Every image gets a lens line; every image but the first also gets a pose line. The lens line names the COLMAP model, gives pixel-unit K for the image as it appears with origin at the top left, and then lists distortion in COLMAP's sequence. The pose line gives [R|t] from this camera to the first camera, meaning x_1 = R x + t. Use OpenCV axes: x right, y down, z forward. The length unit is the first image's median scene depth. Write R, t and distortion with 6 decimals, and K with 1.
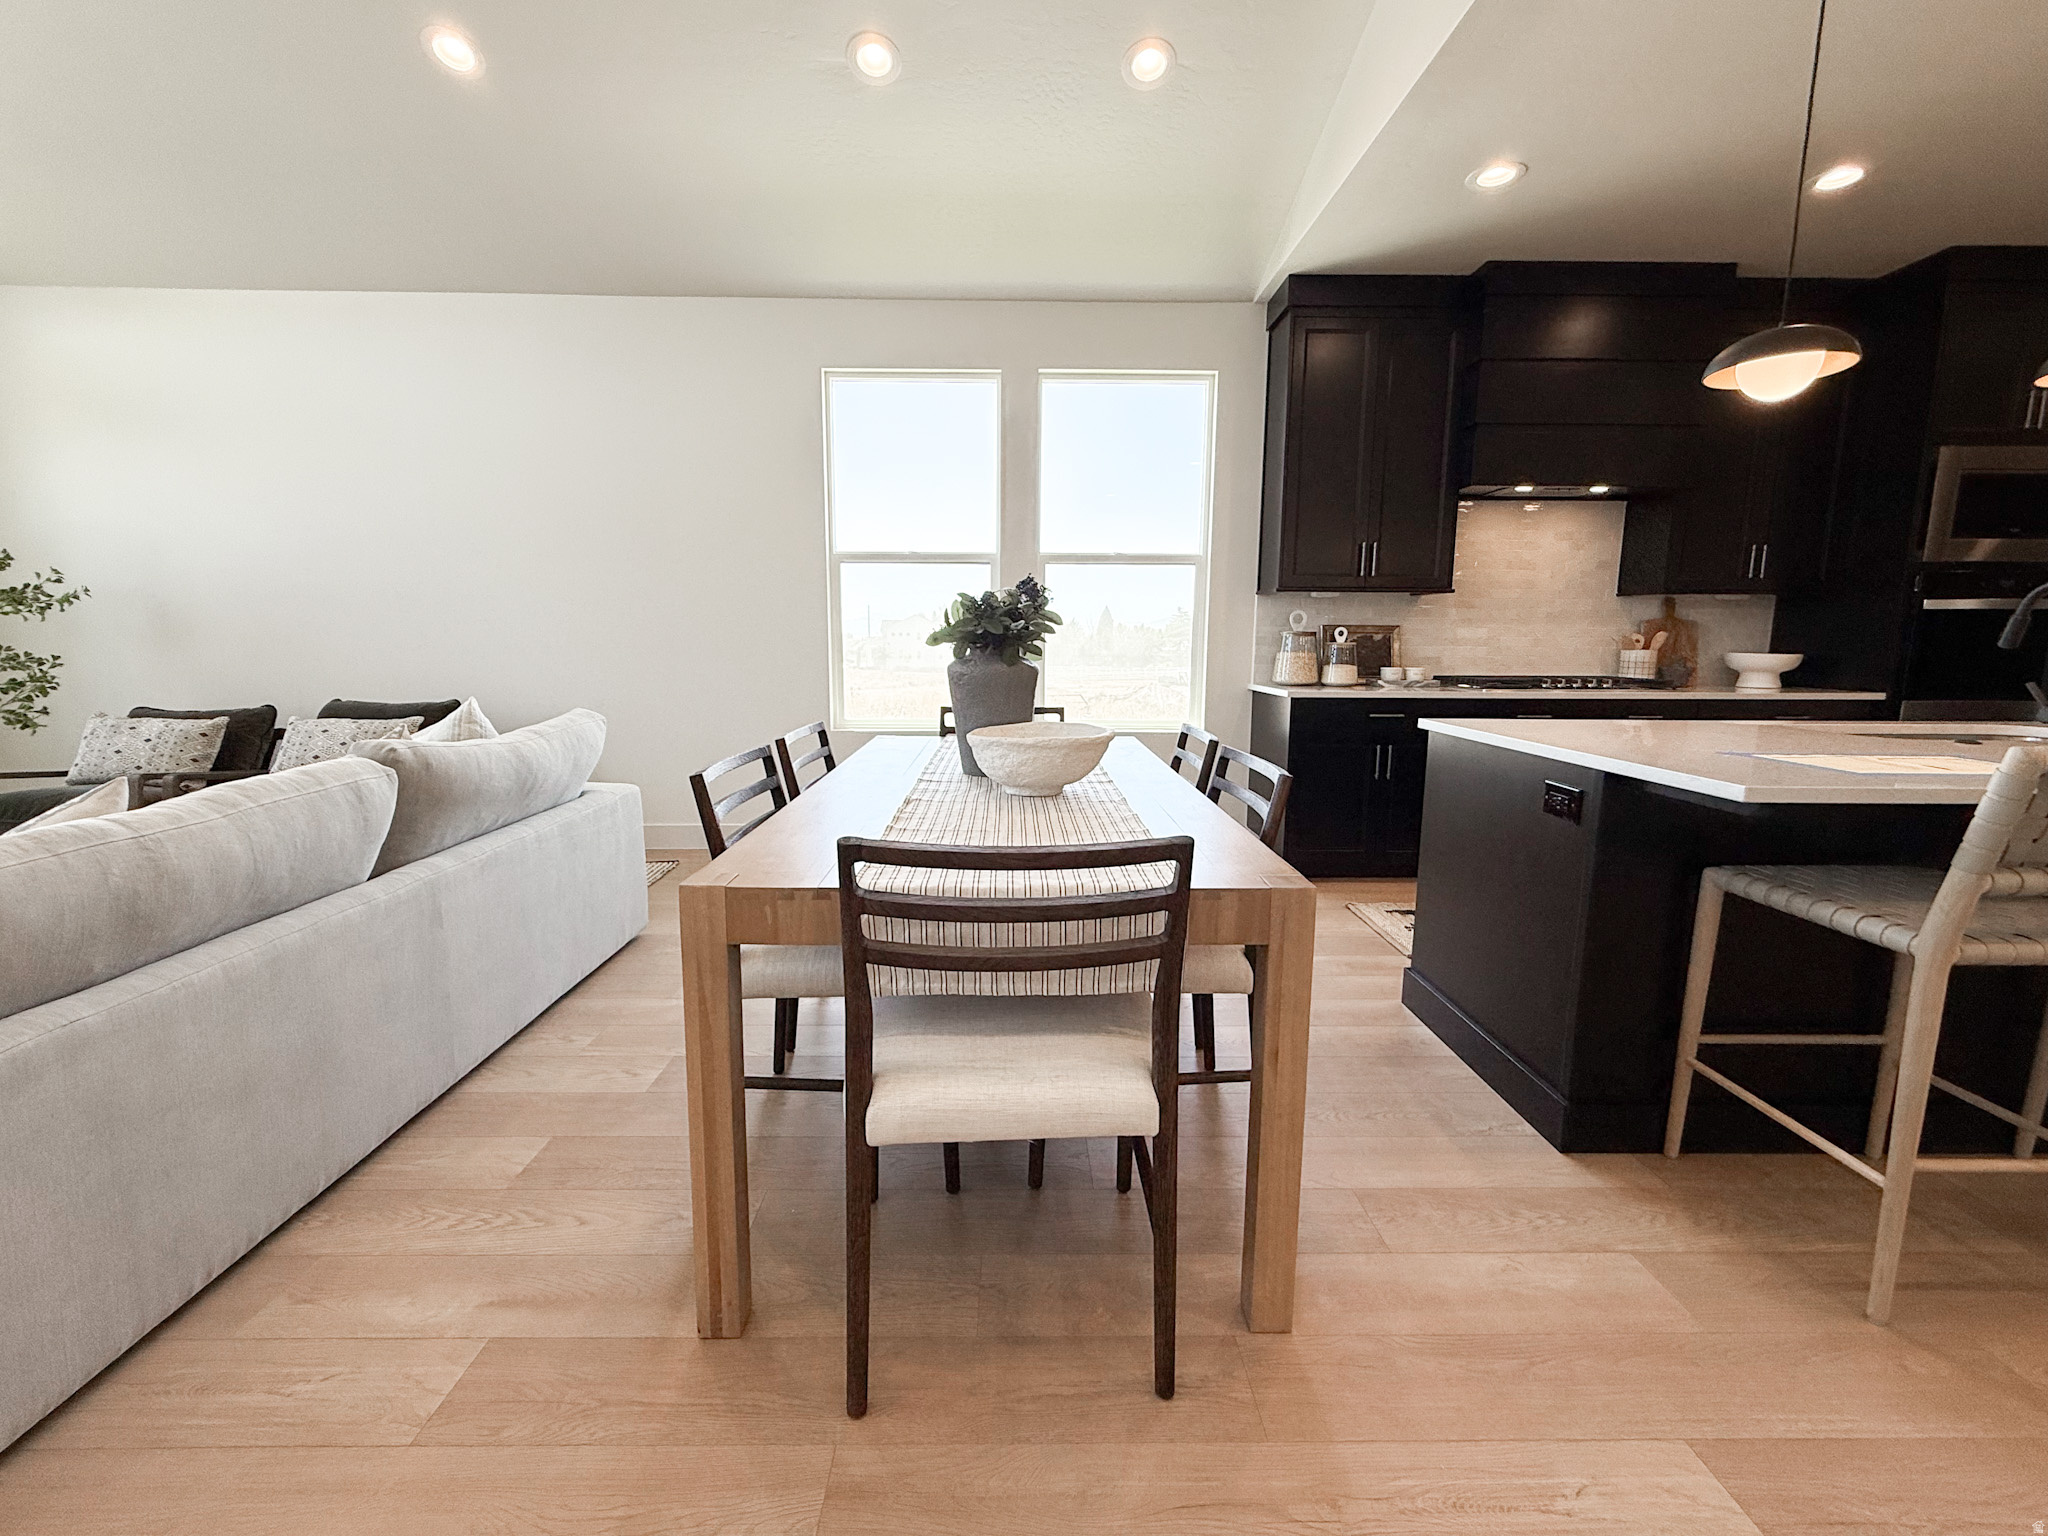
lens RADIAL K [[887.7, 0, 1024.0], [0, 887.7, 768.0], [0, 0, 1]] dist [0.000682, -0.000165]
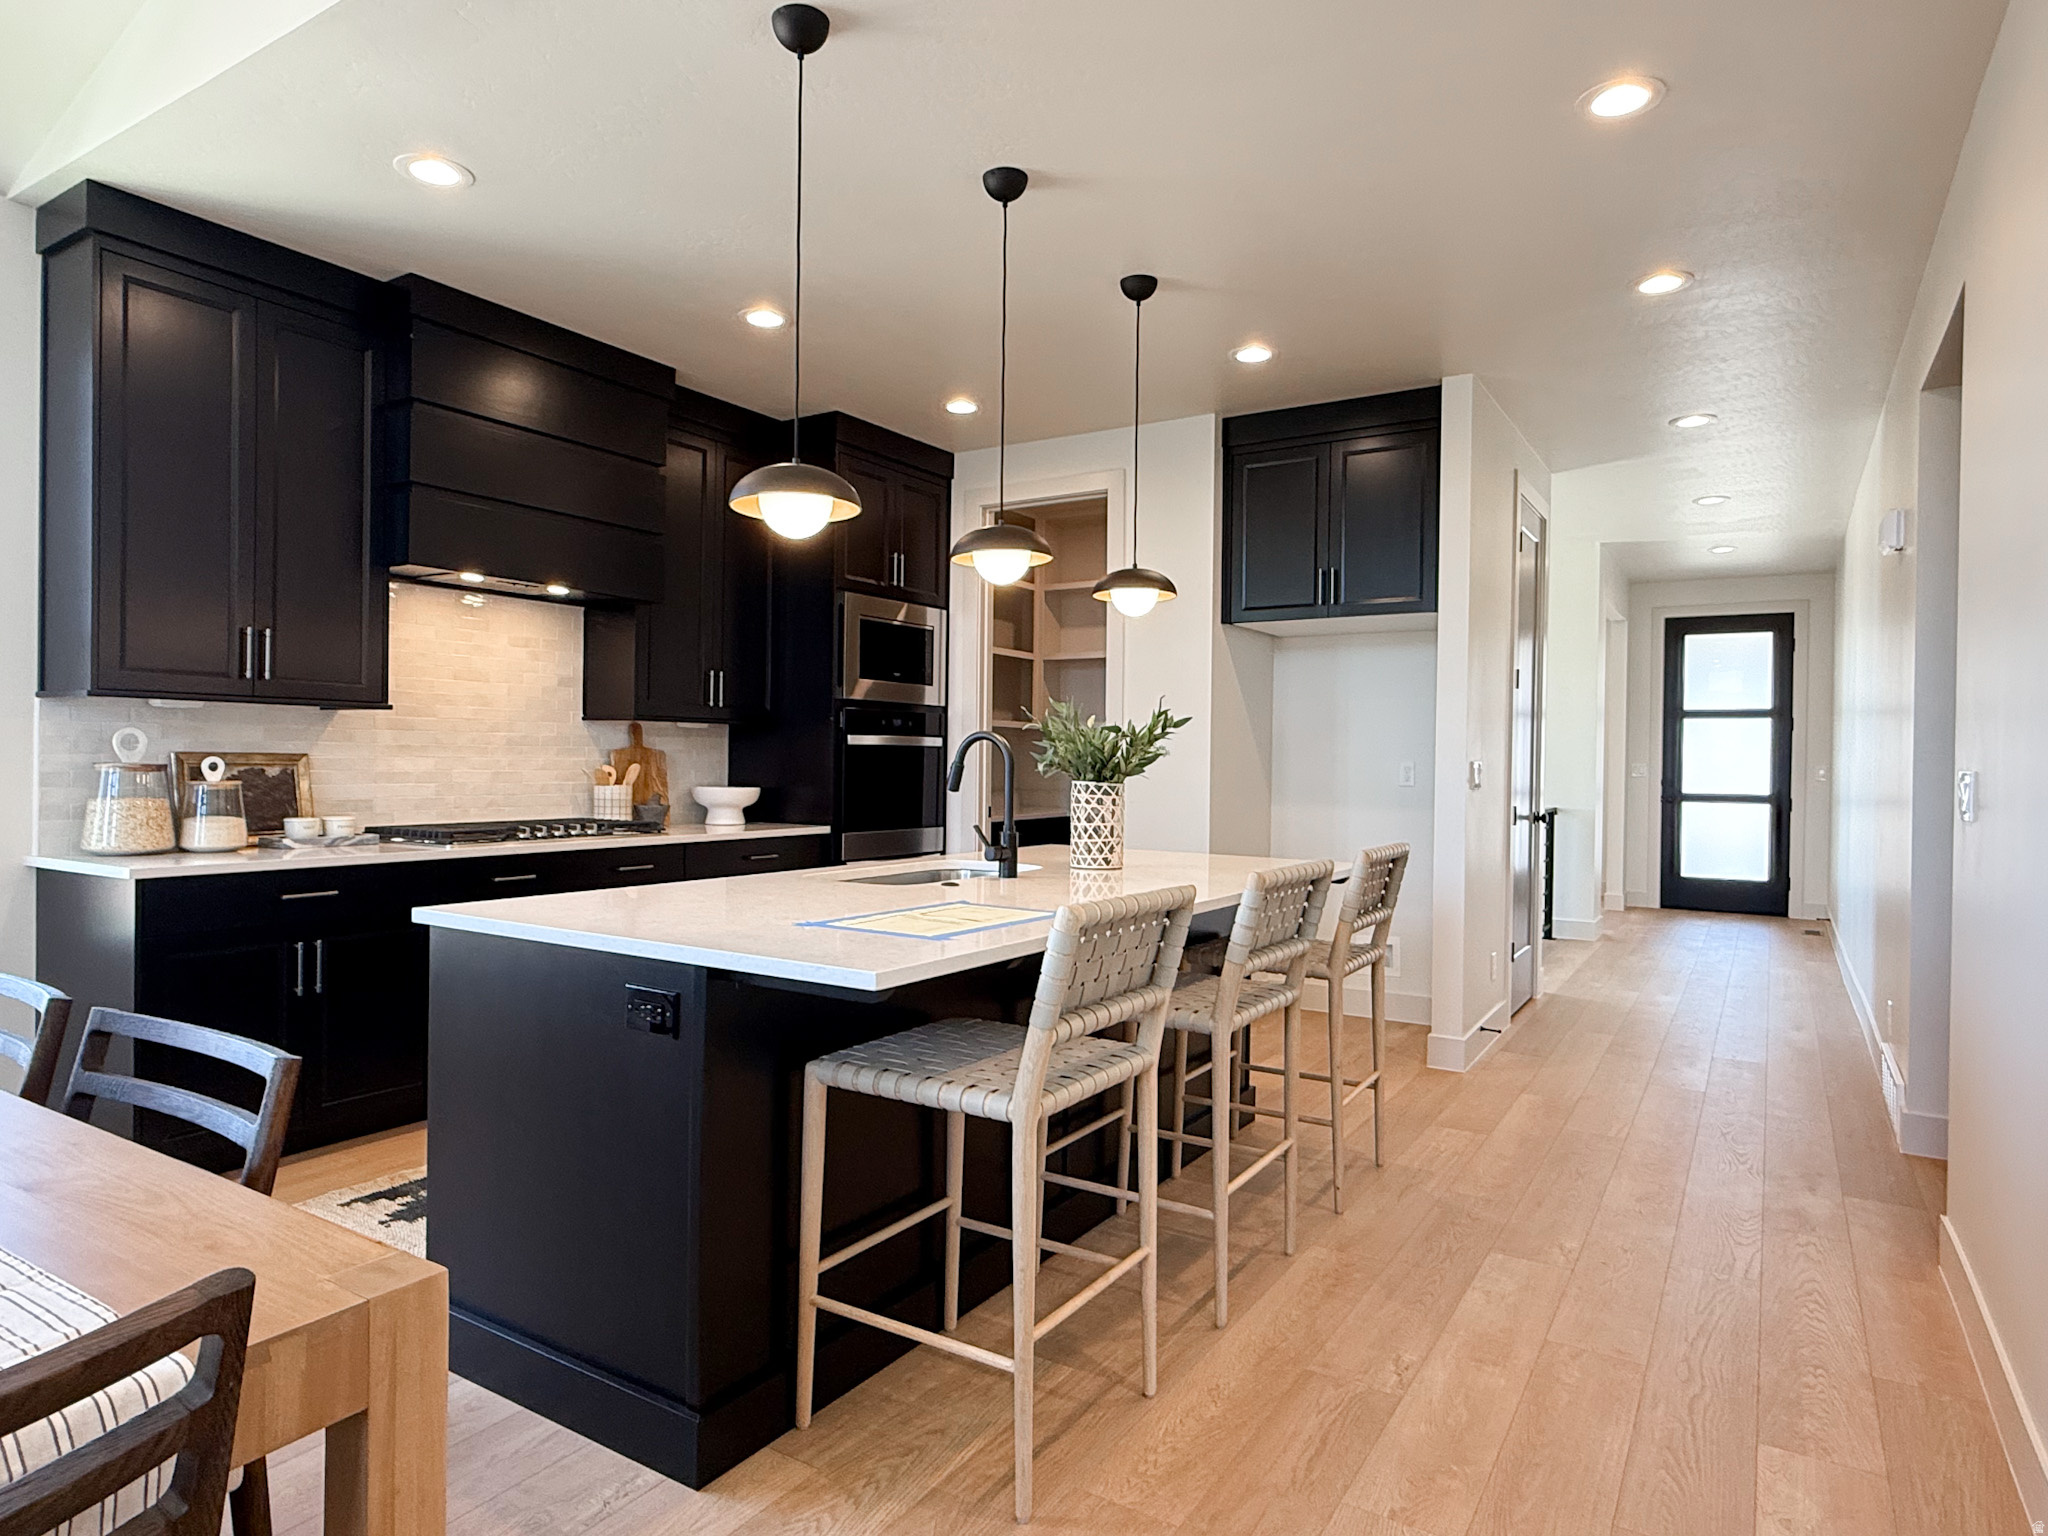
lens RADIAL K [[1189.6, 0, 1024.0], [0, 1189.6, 768.0], [0, 0, 1]] dist [-0.001483, -0.001258]
pose [[0.536737, -0.003562, 0.843742, -0.040654], [0.111047, 0.991591, -0.066455, -0.033489], [-0.836410, 0.129364, 0.532619, 0.086720]]
